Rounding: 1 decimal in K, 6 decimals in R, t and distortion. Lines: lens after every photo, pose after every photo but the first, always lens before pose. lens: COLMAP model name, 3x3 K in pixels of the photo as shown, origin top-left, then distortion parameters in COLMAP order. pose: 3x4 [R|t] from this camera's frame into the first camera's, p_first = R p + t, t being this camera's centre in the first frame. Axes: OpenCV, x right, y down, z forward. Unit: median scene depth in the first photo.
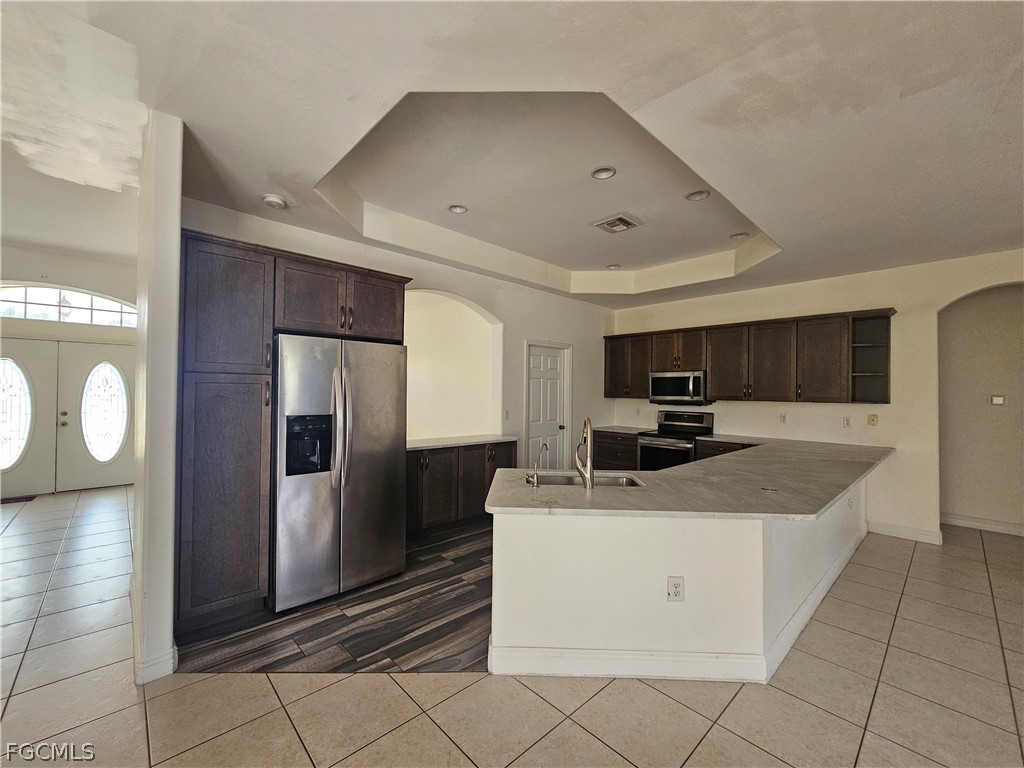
lens RADIAL K [[419.7, 0, 511.9], [0, 419.7, 388.3], [0, 0, 1]] dist [0.001370, 0.000614]
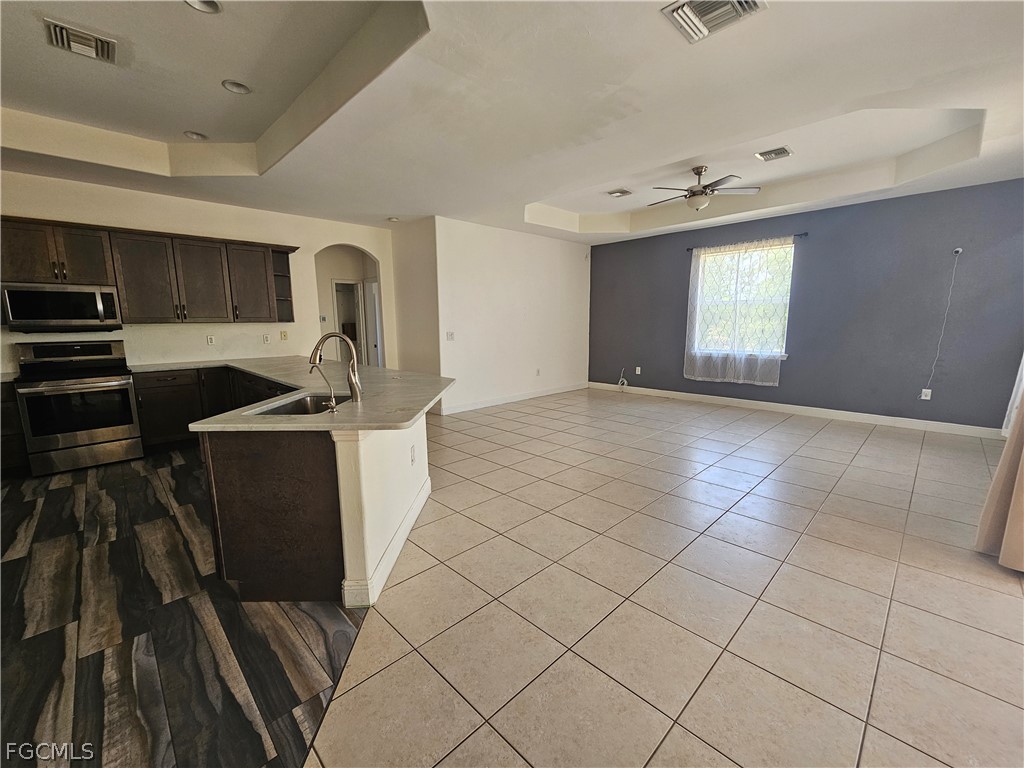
lens RADIAL K [[419.7, 0, 512.2], [0, 419.7, 384.6], [0, 0, 1]] dist [0.001370, 0.000614]
pose [[-0.009154, -0.163463, 0.986507, -0.397191], [0.002932, 0.986540, 0.163495, 0.015293], [-0.999954, 0.004389, -0.008551, 0.304472]]
